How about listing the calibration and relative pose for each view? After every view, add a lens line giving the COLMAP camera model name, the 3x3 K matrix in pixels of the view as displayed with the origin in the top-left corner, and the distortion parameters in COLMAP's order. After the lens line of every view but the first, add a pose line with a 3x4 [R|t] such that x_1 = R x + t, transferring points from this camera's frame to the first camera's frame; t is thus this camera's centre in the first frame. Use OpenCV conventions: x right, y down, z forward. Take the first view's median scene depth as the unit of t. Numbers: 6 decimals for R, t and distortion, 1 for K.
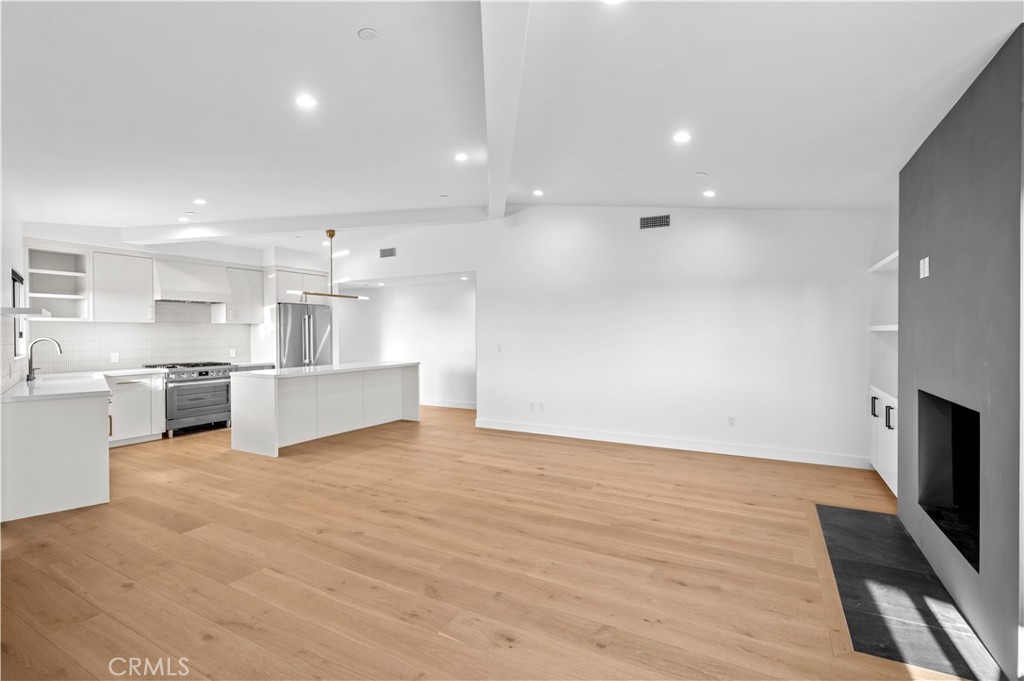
lens RADIAL K [[474.7, 0, 513.8], [0, 474.7, 339.7], [0, 0, 1]] dist [0.003277, -0.000229]
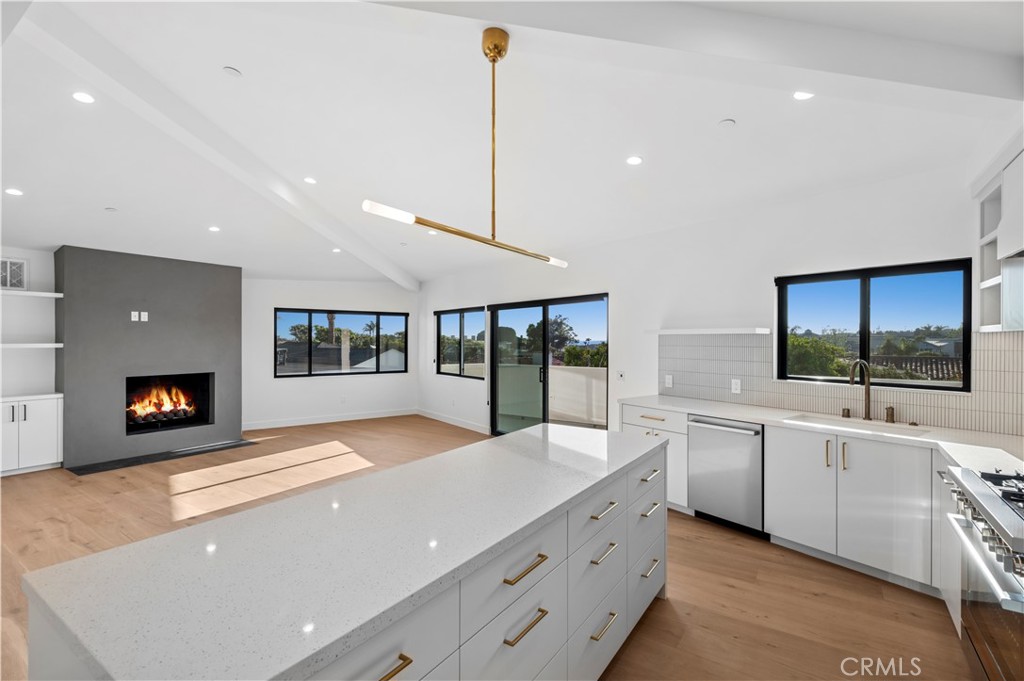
lens RADIAL K [[474.7, 0, 513.8], [0, 474.7, 339.7], [0, 0, 1]] dist [0.003277, -0.000229]
pose [[-0.995769, 0.002372, 0.091866, -0.528917], [0.003802, 0.999874, 0.015391, -0.042687], [-0.091818, 0.015675, -0.995652, 1.630229]]
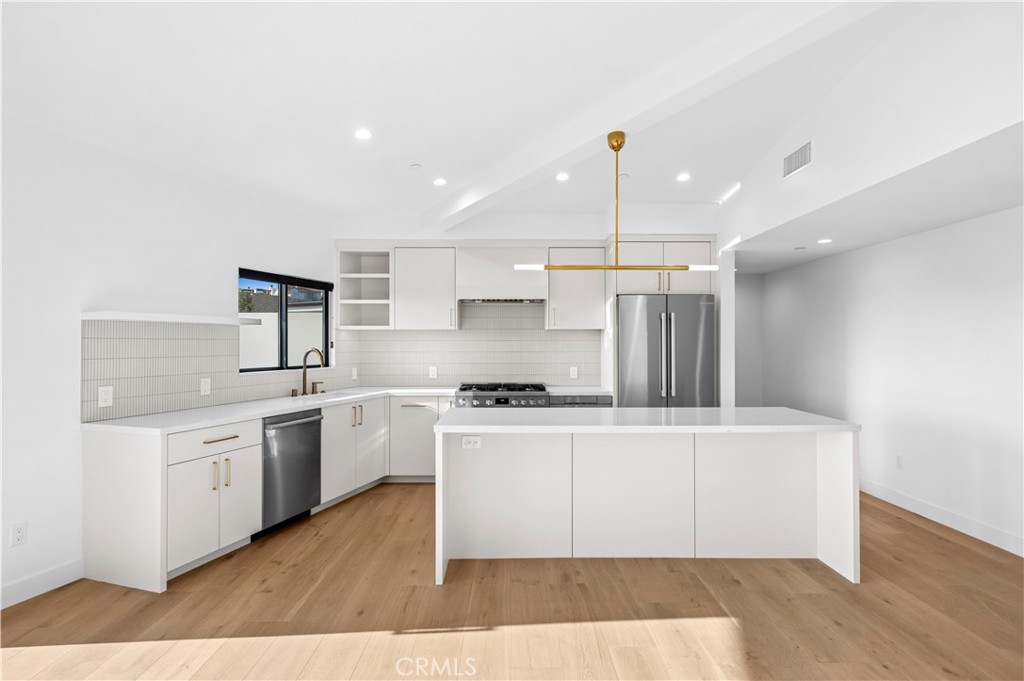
lens RADIAL K [[522.8, 0, 514.1], [0, 522.8, 340.0], [0, 0, 1]] dist [0.003246, 0.000591]
pose [[0.493428, -0.000190, -0.869787, 0.038212], [-0.014214, 0.999865, -0.008281, -0.016343], [0.869670, 0.016449, 0.493359, 0.802993]]
